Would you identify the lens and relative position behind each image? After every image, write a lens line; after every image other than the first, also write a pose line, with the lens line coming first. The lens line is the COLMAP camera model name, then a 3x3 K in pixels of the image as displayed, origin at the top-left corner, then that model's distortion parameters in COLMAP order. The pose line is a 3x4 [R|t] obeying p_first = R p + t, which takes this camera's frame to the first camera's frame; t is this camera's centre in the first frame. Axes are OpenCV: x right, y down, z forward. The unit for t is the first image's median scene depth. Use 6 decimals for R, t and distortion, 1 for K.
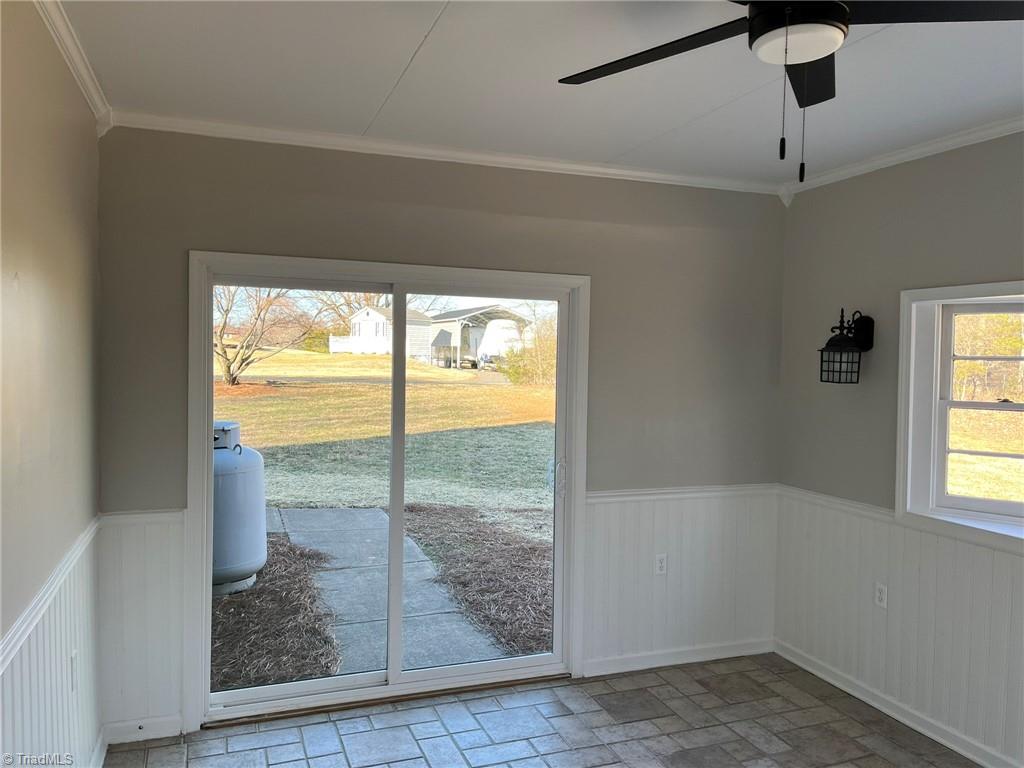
lens RADIAL K [[775.0, 0, 512.0], [0, 775.0, 384.0], [0, 0, 1]] dist [0.094090, -0.110929]
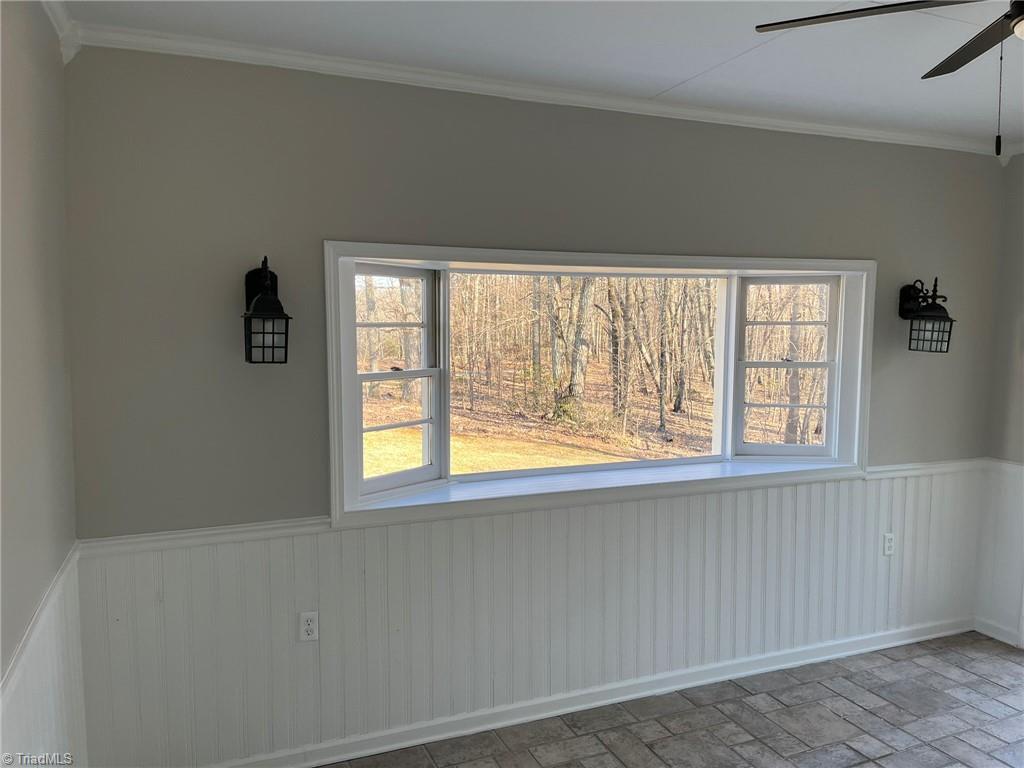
lens RADIAL K [[775.0, 0, 512.0], [0, 775.0, 384.0], [0, 0, 1]] dist [0.094090, -0.110929]
pose [[-0.030646, -0.088350, 0.995618, -0.373292], [0.040033, 0.995178, 0.089543, -0.046035], [-0.998728, 0.042601, -0.026962, 0.995860]]
